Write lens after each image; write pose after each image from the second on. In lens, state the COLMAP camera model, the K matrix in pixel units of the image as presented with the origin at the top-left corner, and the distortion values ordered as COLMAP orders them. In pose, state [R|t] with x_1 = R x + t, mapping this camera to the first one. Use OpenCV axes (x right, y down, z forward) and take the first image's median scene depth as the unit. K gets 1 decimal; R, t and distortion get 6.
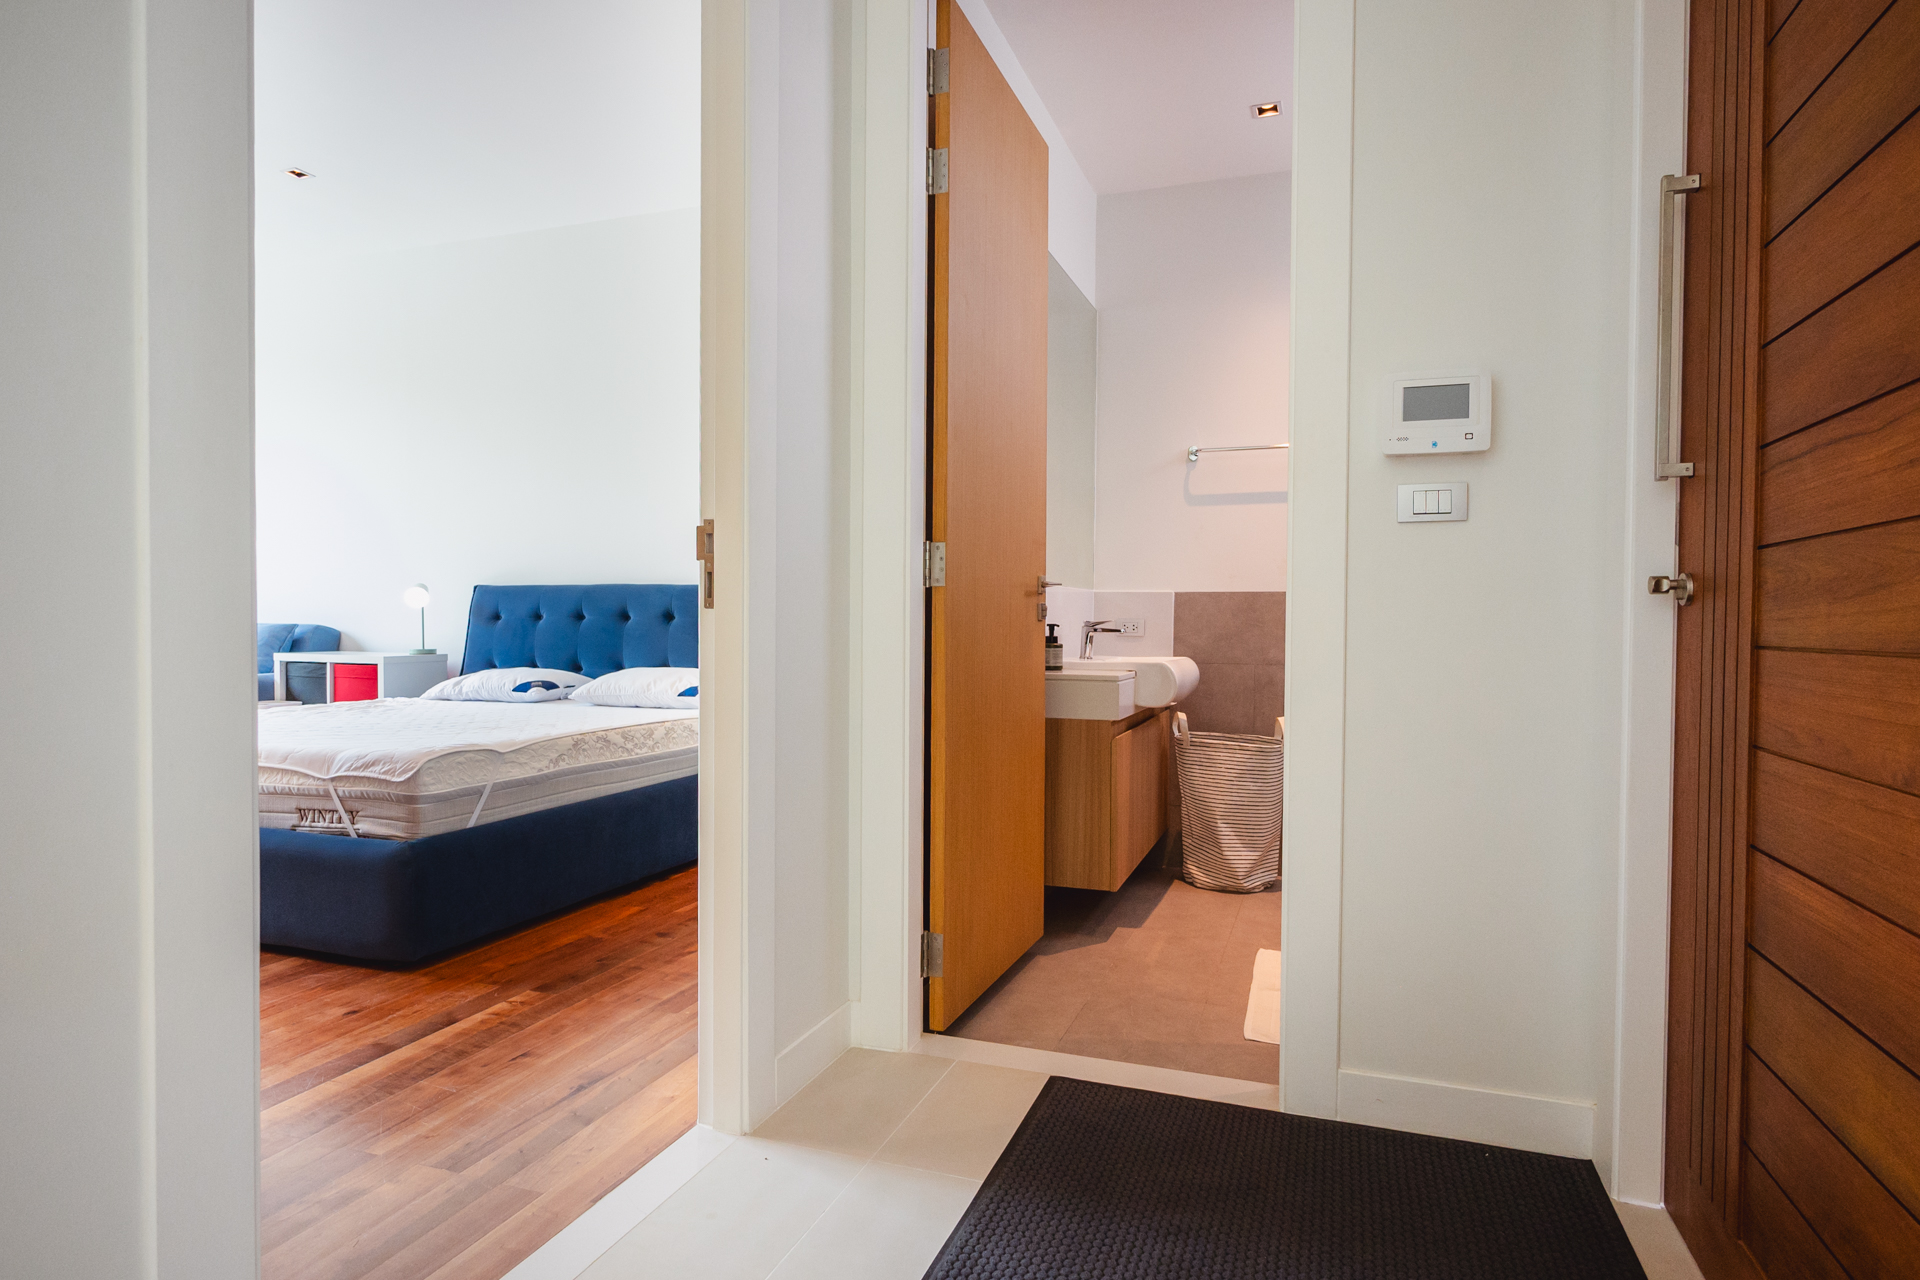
lens RADIAL K [[1032.9, 0, 960.0], [0, 1032.9, 640.0], [0, 0, 1]] dist [0.000296, 0.000122]
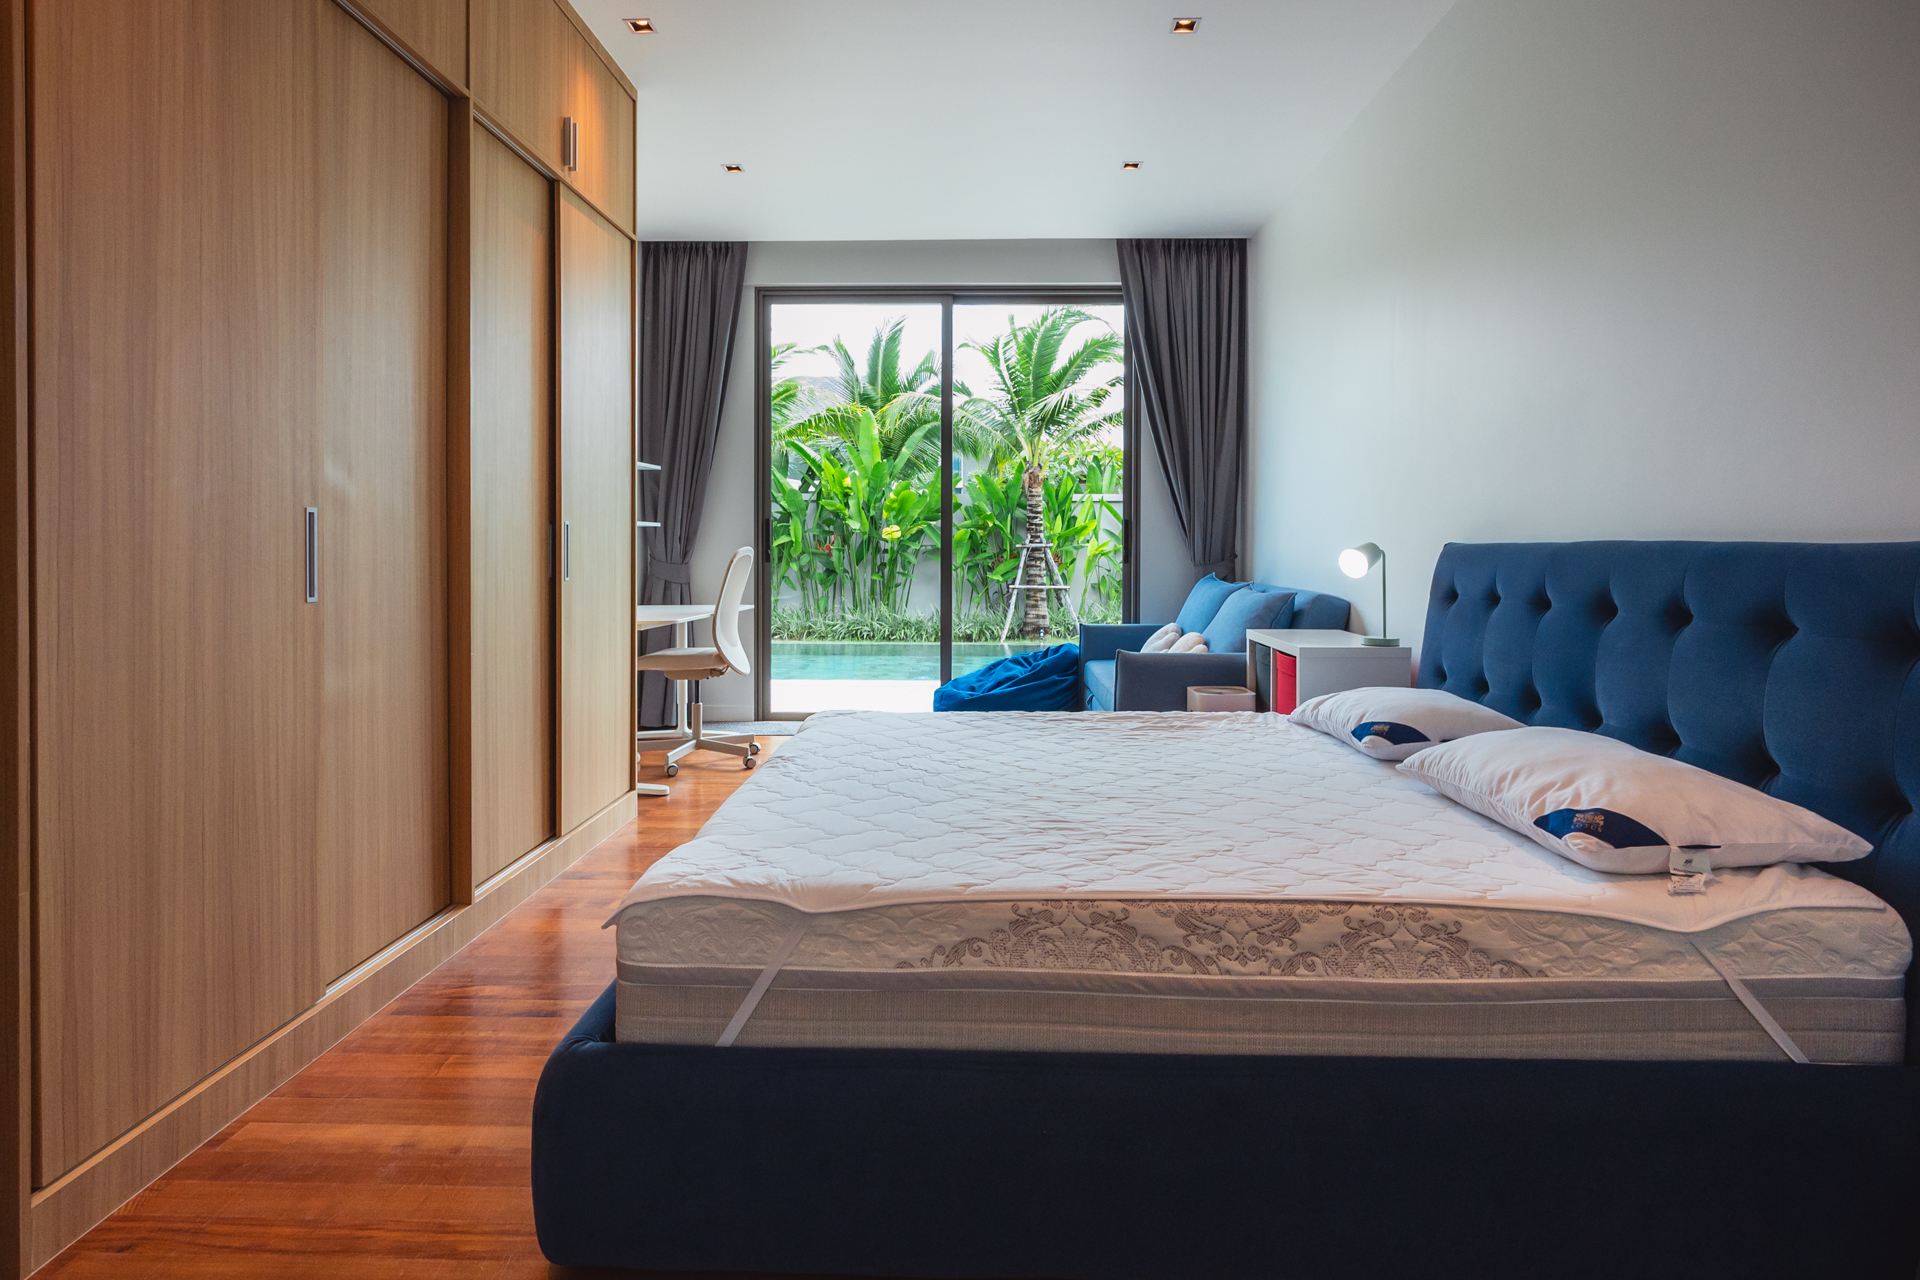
lens RADIAL K [[1008.2, 0, 959.5], [0, 1008.2, 559.7], [0, 0, 1]] dist [-0.002058, -0.000043]
pose [[0.324989, 0.002251, -0.945715, 0.035625], [-0.020554, 0.999778, -0.004684, -0.051850], [0.945495, 0.020960, 0.324963, 0.770022]]
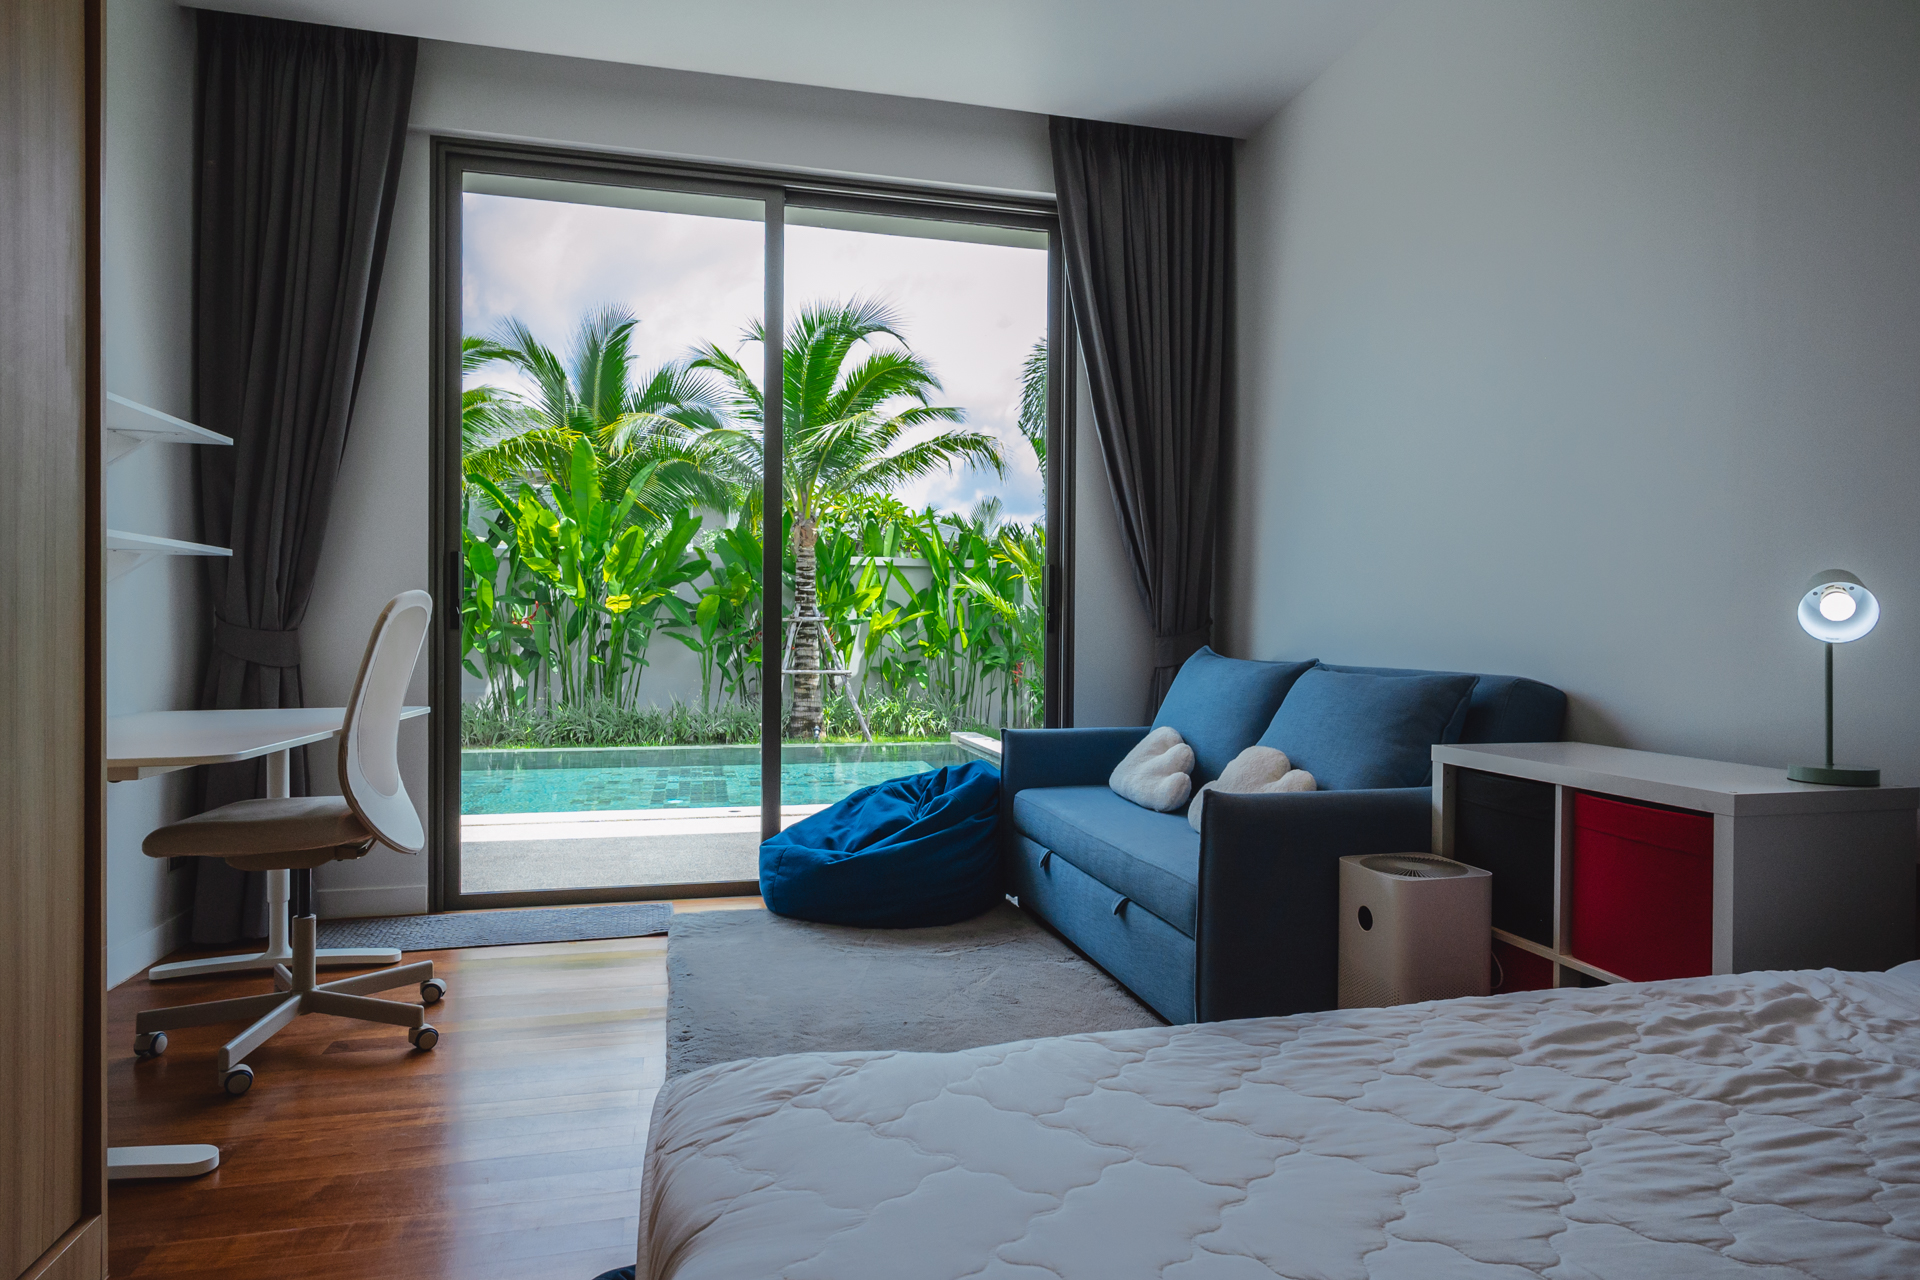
lens RADIAL K [[1122.7, 0, 939.9], [0, 1122.7, 640.8], [0, 0, 1]] dist [0.000747, -0.000864]
pose [[0.535261, 0.001190, -0.844686, -0.549748], [-0.018299, 0.999781, -0.010186, -0.034952], [0.844488, 0.020909, 0.535166, 0.837873]]
